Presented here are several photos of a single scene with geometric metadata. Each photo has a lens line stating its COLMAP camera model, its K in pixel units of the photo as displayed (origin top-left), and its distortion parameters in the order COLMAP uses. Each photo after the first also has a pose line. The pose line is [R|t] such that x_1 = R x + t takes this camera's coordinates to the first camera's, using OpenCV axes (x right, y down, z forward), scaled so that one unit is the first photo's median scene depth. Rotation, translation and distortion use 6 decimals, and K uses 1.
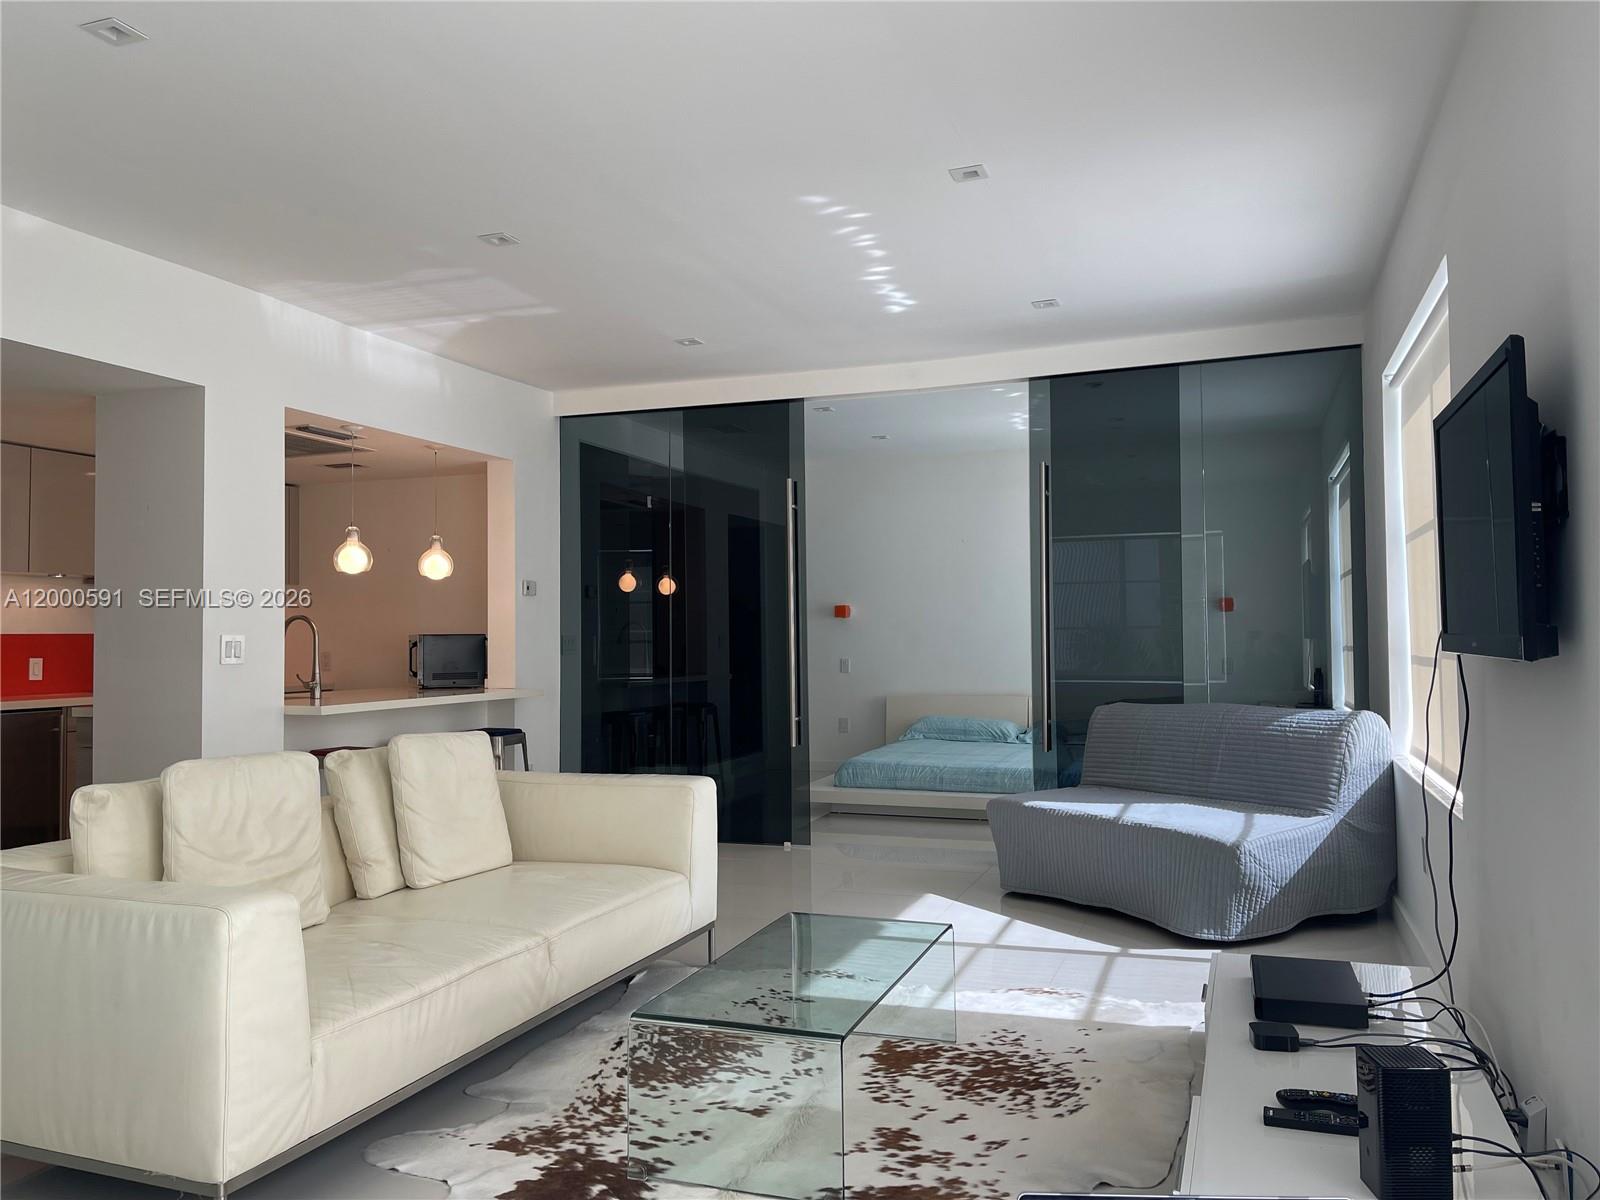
lens RADIAL K [[1216.8, 0, 812.4], [0, 1216.8, 596.0], [0, 0, 1]] dist [0.056803, -0.058082]
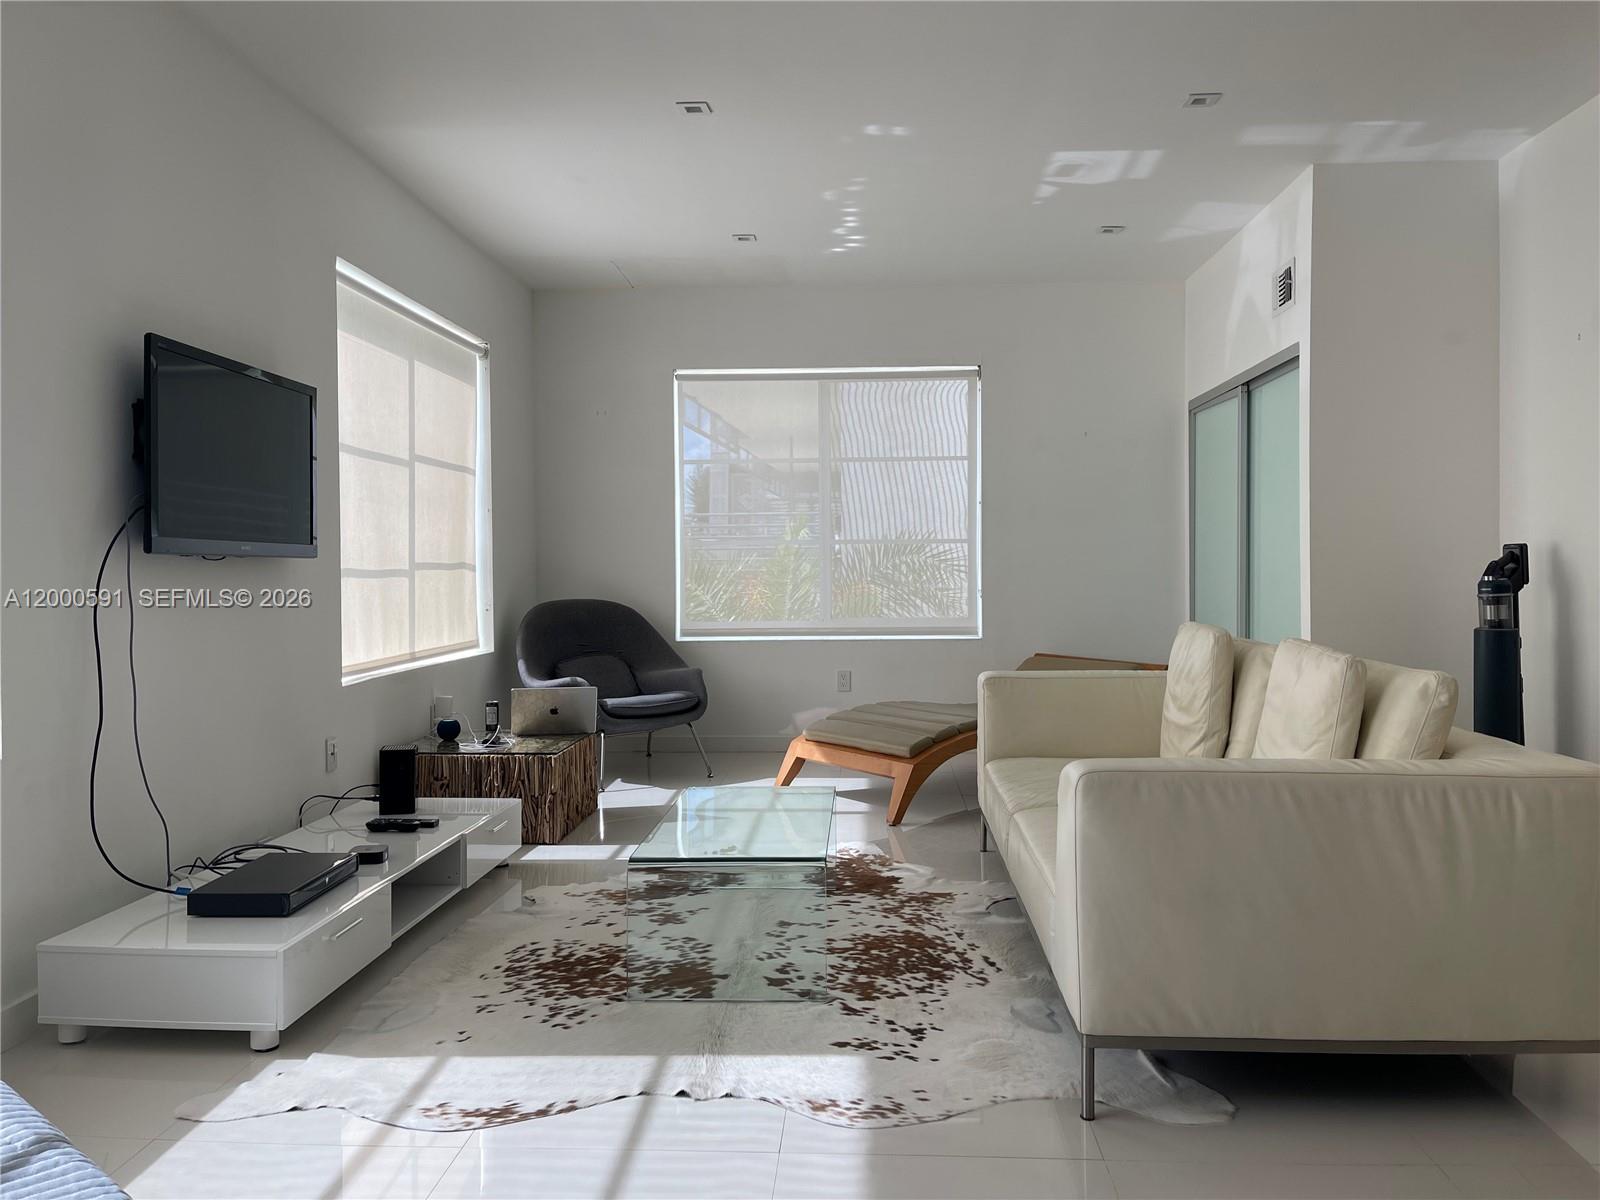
lens RADIAL K [[1216.8, 0, 812.4], [0, 1216.8, 596.0], [0, 0, 1]] dist [0.056803, -0.058082]
pose [[-0.957400, 0.025395, -0.287647, 0.254963], [0.029172, 0.999535, -0.008851, 0.100262], [0.287288, -0.016865, -0.957696, 2.043833]]
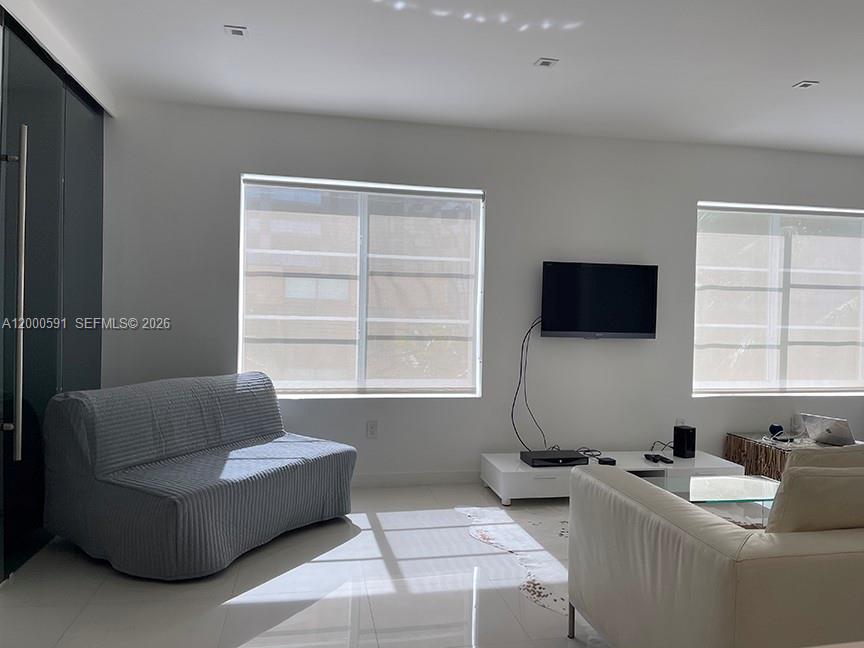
lens RADIAL K [[657.0, 0, 438.7], [0, 657.0, 321.8], [0, 0, 1]] dist [0.056803, -0.058082]
pose [[-0.510173, 0.001005, 0.860071, -0.735398], [-0.040885, 0.998840, -0.025419, 0.056019], [-0.859099, -0.048132, -0.509541, 1.945199]]
